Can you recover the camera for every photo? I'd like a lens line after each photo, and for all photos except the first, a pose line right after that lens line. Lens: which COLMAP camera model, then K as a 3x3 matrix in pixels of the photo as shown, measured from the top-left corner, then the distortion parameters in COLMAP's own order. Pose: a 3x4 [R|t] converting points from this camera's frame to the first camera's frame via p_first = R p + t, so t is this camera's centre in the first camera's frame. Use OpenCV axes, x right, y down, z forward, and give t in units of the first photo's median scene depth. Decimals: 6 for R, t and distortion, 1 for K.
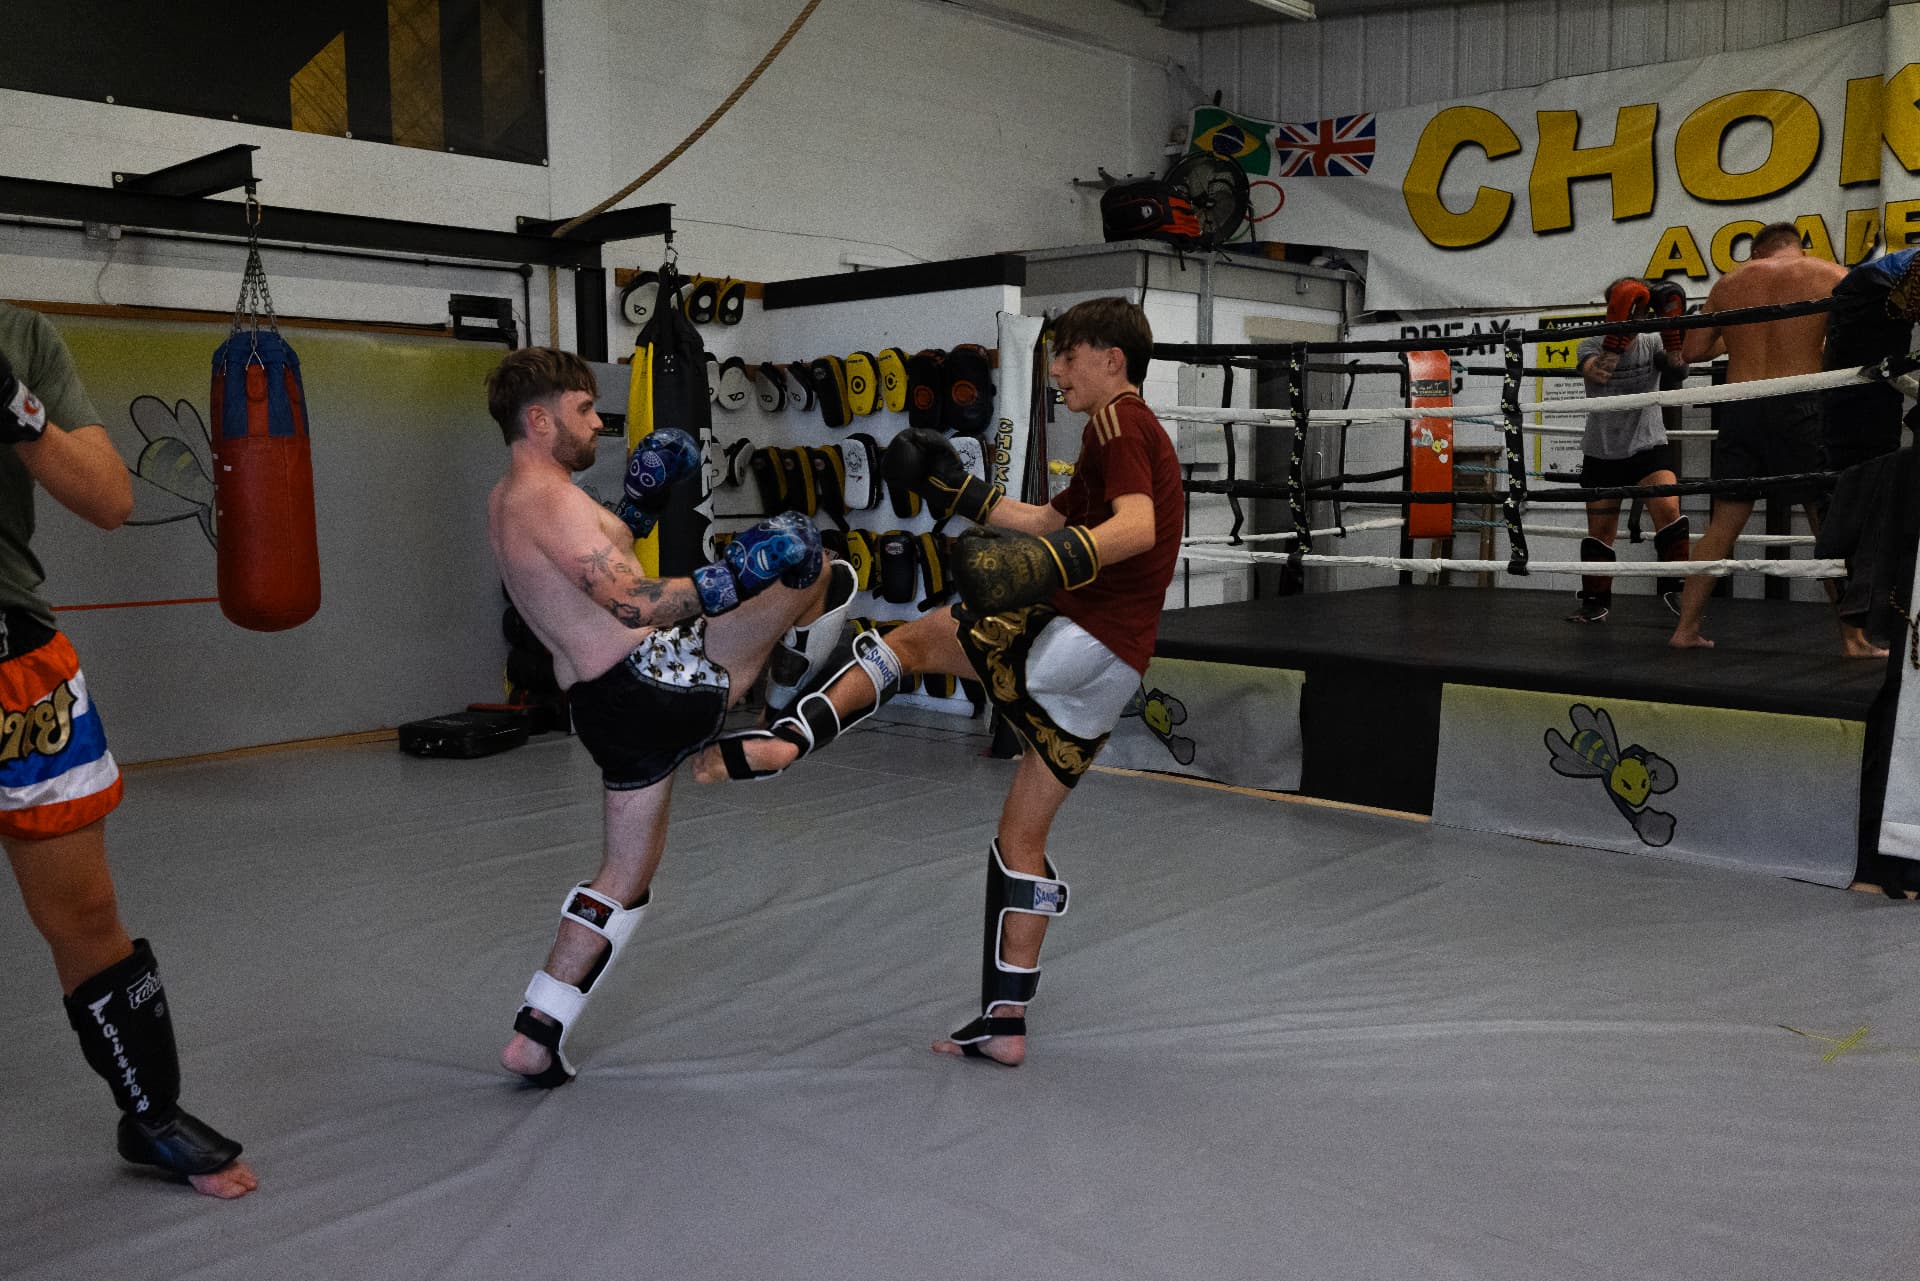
lens RADIAL K [[1647.2, 0, 948.6], [0, 1647.2, 637.6], [0, 0, 1]] dist [0.007041, -0.003642]
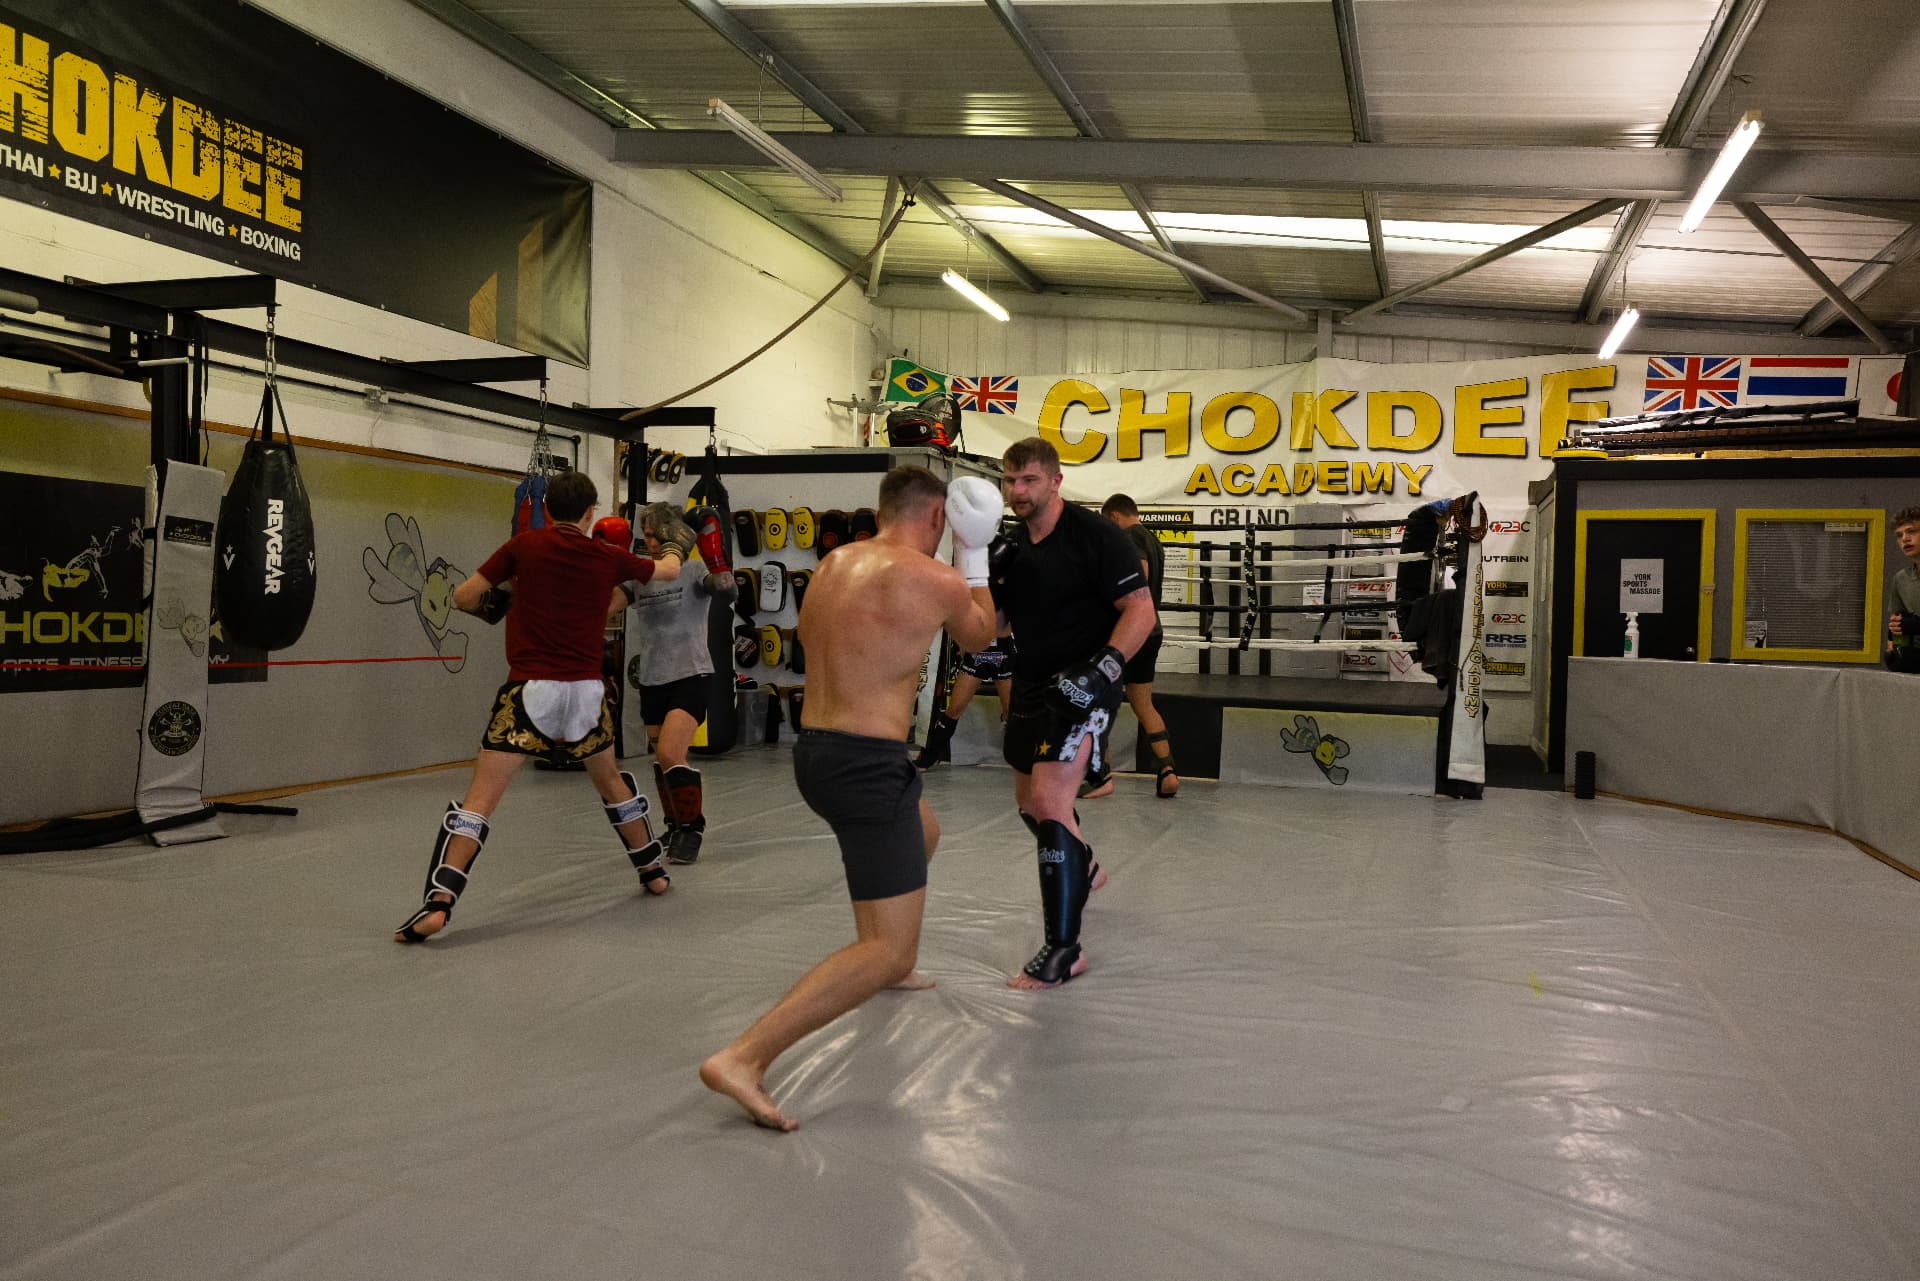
lens RADIAL K [[1358.2, 0, 955.8], [0, 1358.2, 638.3], [0, 0, 1]] dist [-0.001843, -0.005884]
pose [[0.913536, 0.021194, 0.406206, -0.456464], [0.010531, 0.997075, -0.075707, 0.047512], [-0.406622, 0.073439, 0.910640, -0.219466]]
